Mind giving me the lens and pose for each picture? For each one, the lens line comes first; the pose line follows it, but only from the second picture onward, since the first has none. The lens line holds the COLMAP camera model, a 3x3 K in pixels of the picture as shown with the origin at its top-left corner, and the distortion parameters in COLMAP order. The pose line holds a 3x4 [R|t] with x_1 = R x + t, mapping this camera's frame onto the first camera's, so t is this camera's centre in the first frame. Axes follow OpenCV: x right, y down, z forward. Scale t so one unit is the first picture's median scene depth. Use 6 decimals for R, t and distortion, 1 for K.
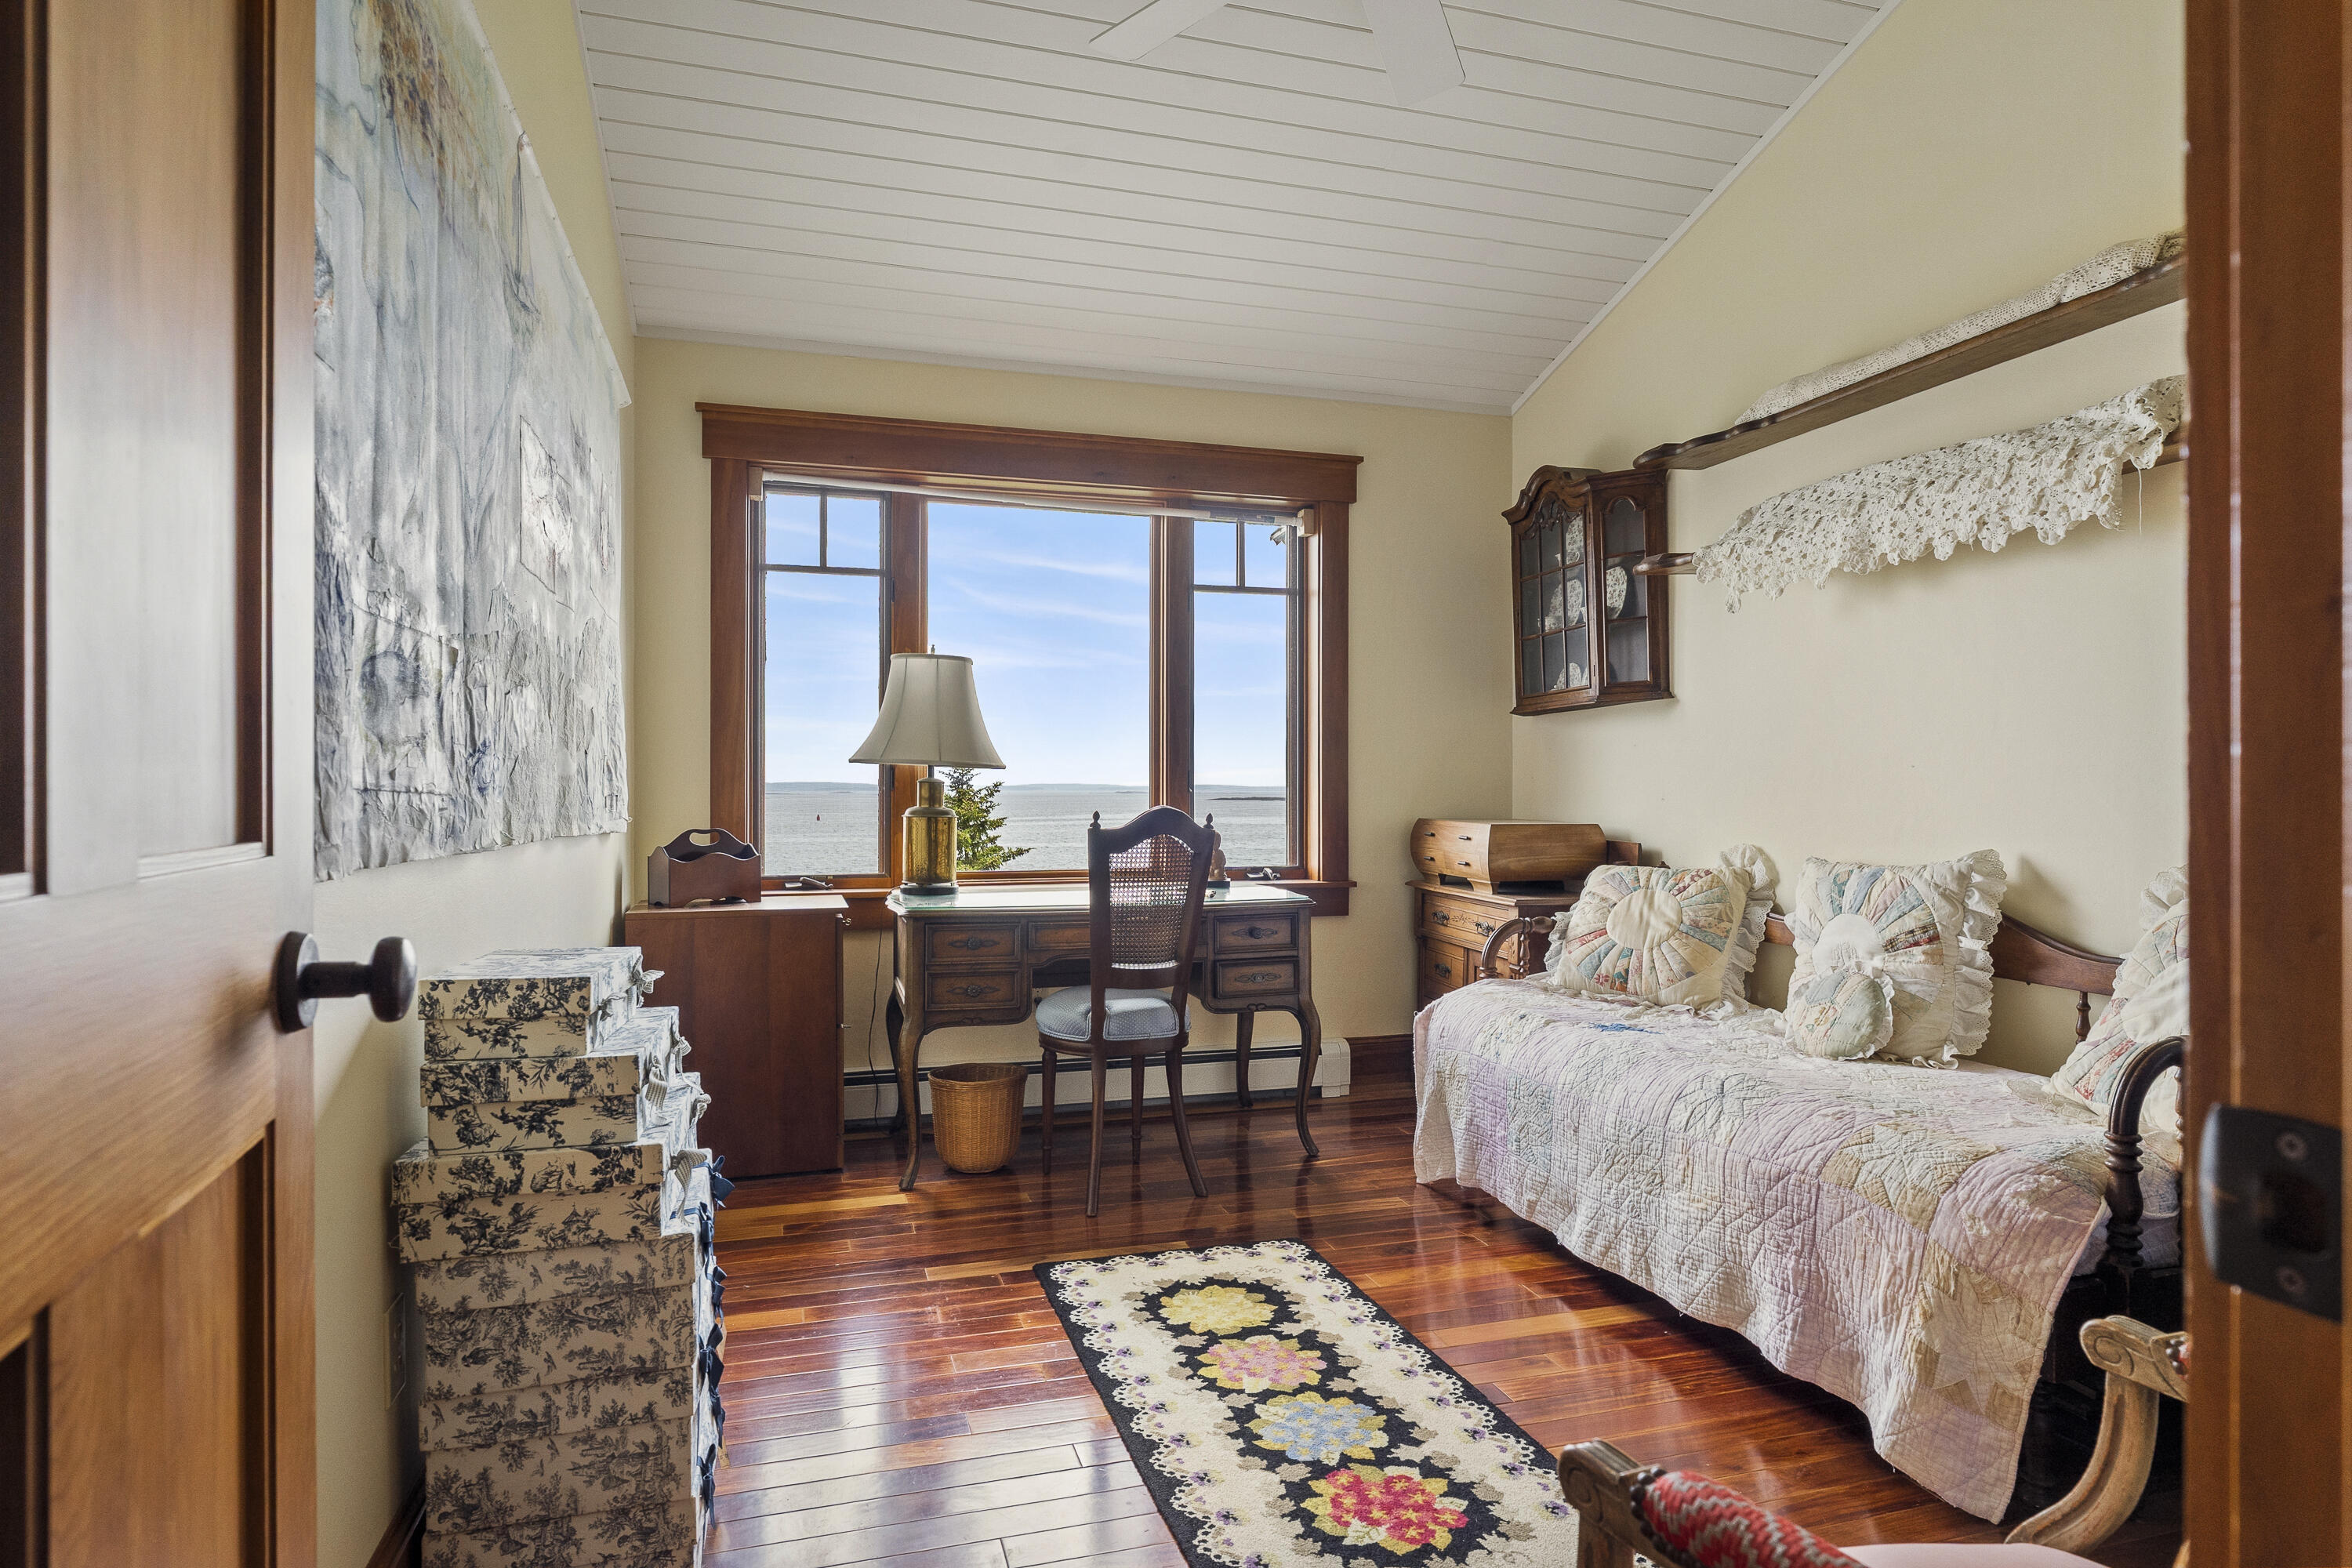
lens RADIAL K [[1277.7, 0, 1178.9], [0, 1277.7, 773.9], [0, 0, 1]] dist [-0.001834, 0.000217]
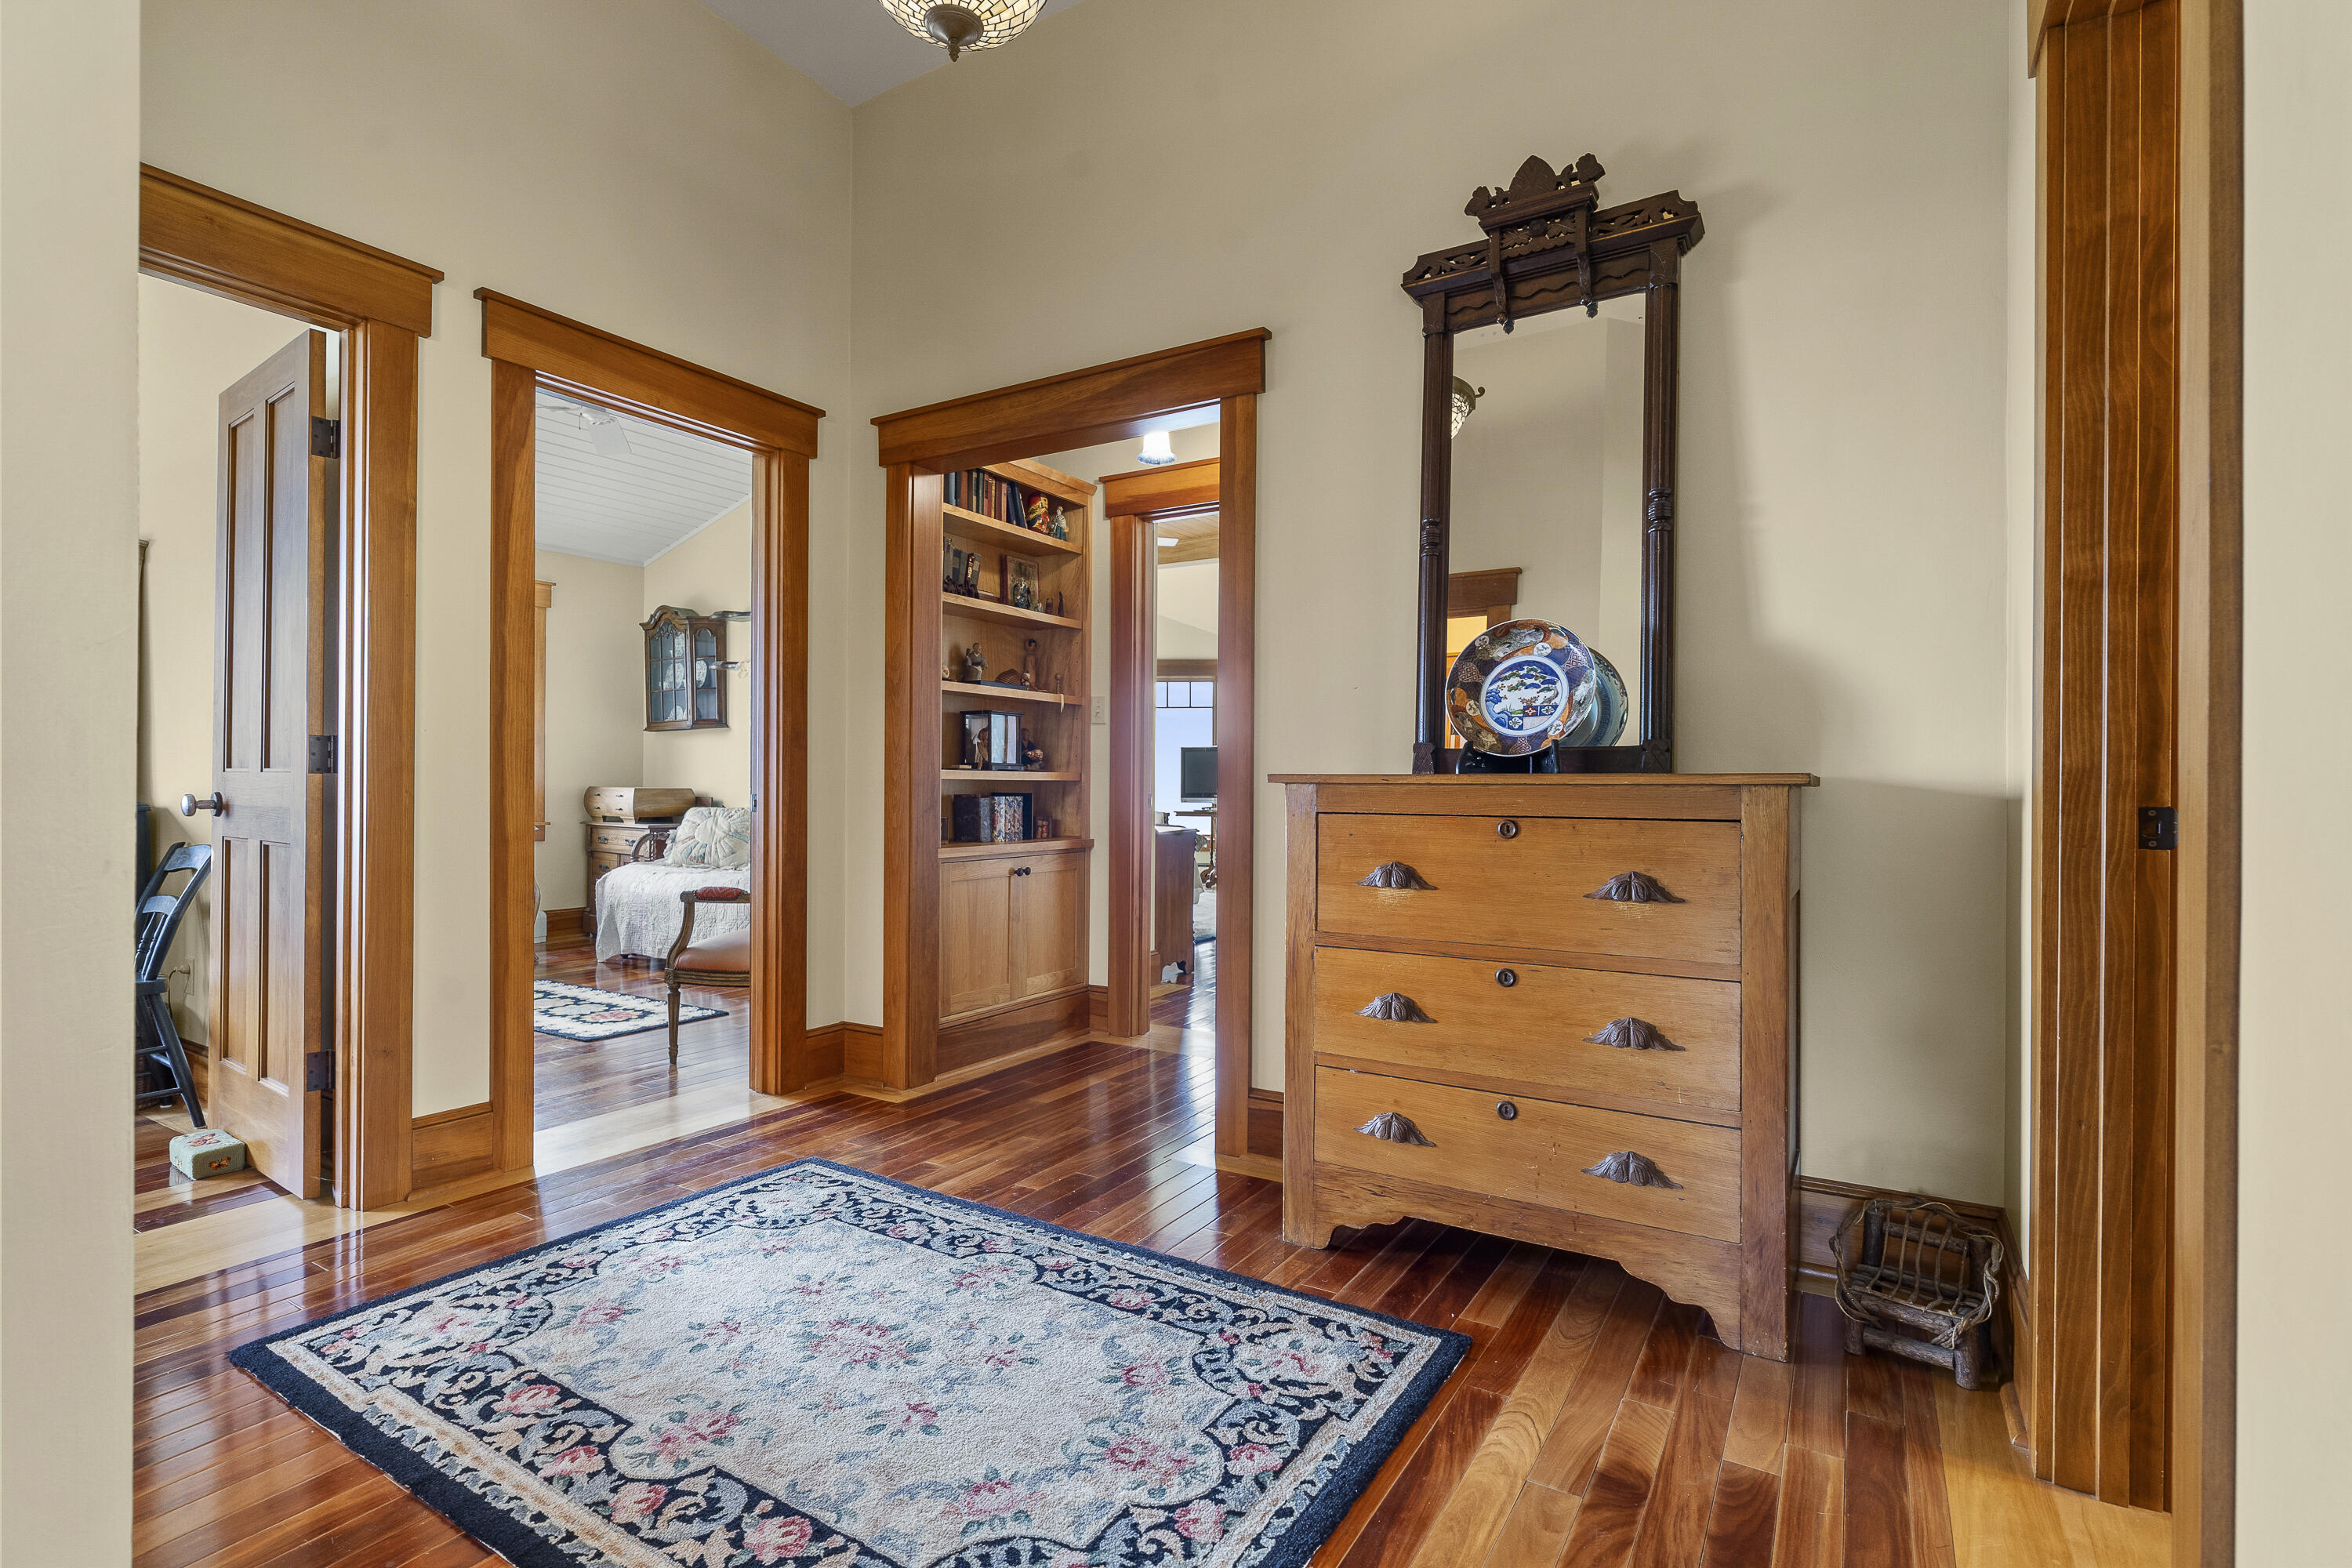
lens RADIAL K [[1143.5, 0, 1180.0], [0, 1143.5, 774.9], [0, 0, 1]] dist [-0.002630, 0.001528]
pose [[0.748048, 0.007299, 0.663605, -0.290834], [-0.007932, 0.999966, -0.002056, 0.016090], [-0.663598, -0.003726, 0.748080, -0.858912]]
